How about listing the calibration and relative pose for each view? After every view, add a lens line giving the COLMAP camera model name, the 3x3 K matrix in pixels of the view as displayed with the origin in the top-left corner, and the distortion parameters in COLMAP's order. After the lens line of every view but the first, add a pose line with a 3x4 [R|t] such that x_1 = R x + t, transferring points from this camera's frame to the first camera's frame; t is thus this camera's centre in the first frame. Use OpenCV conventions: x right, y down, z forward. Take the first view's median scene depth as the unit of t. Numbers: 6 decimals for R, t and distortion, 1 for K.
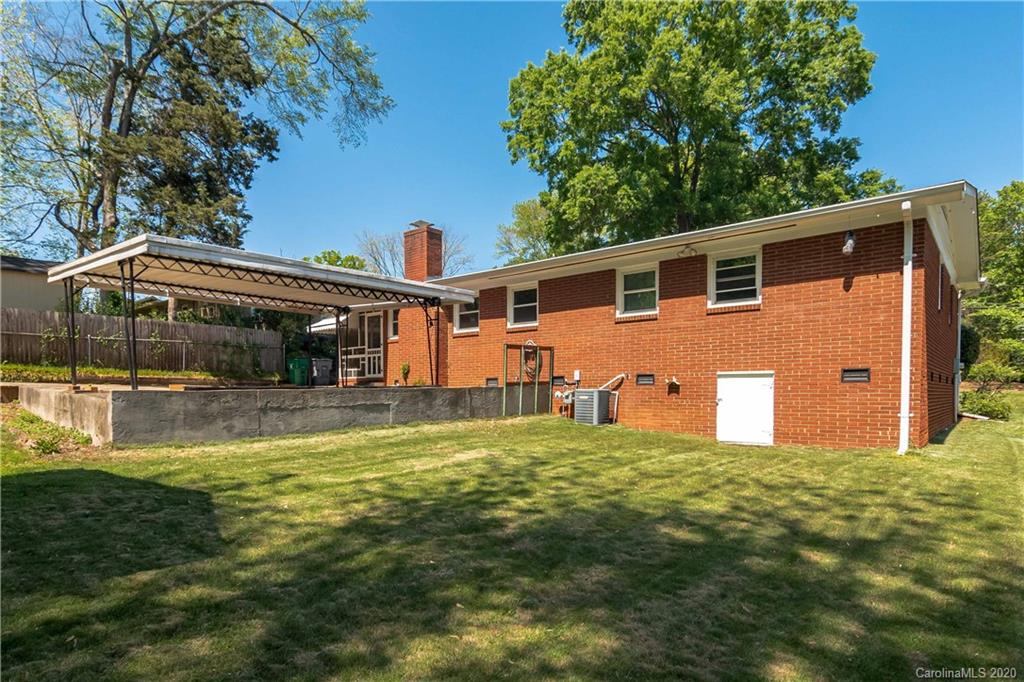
lens RADIAL K [[559.4, 0, 509.3], [0, 559.4, 409.3], [0, 0, 1]] dist [0.000324, 0.000365]
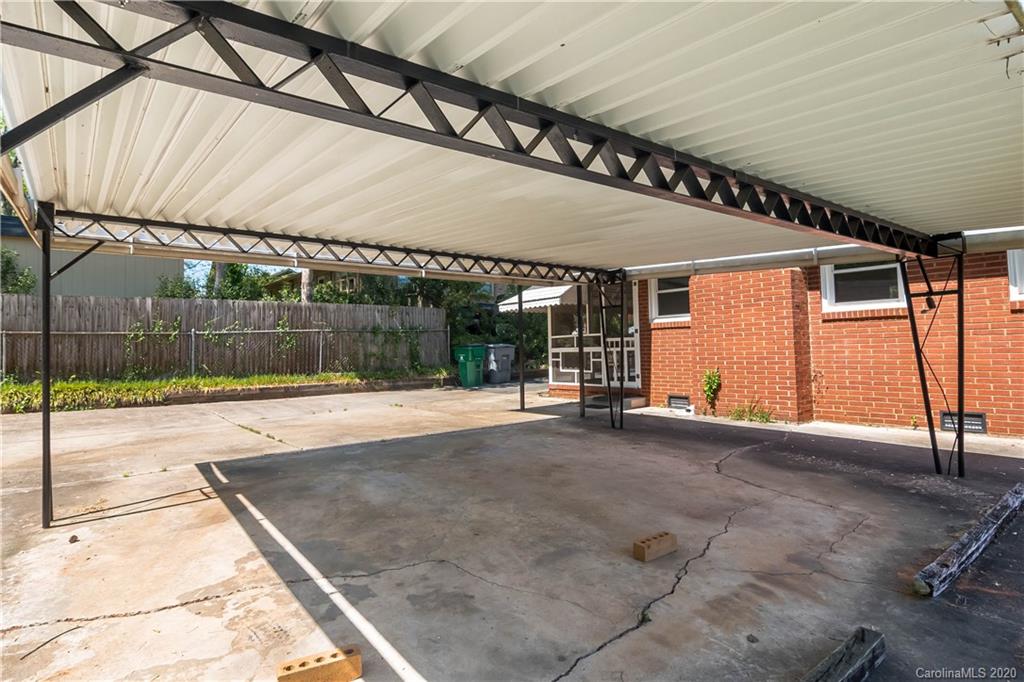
lens RADIAL K [[552.5, 0, 513.1], [0, 552.5, 315.4], [0, 0, 1]] dist [0.000687, -0.000117]
pose [[0.982419, -0.033126, -0.183727, -0.242894], [0.016612, 0.995739, -0.090707, -0.080783], [0.185949, 0.086061, 0.978783, 0.408748]]
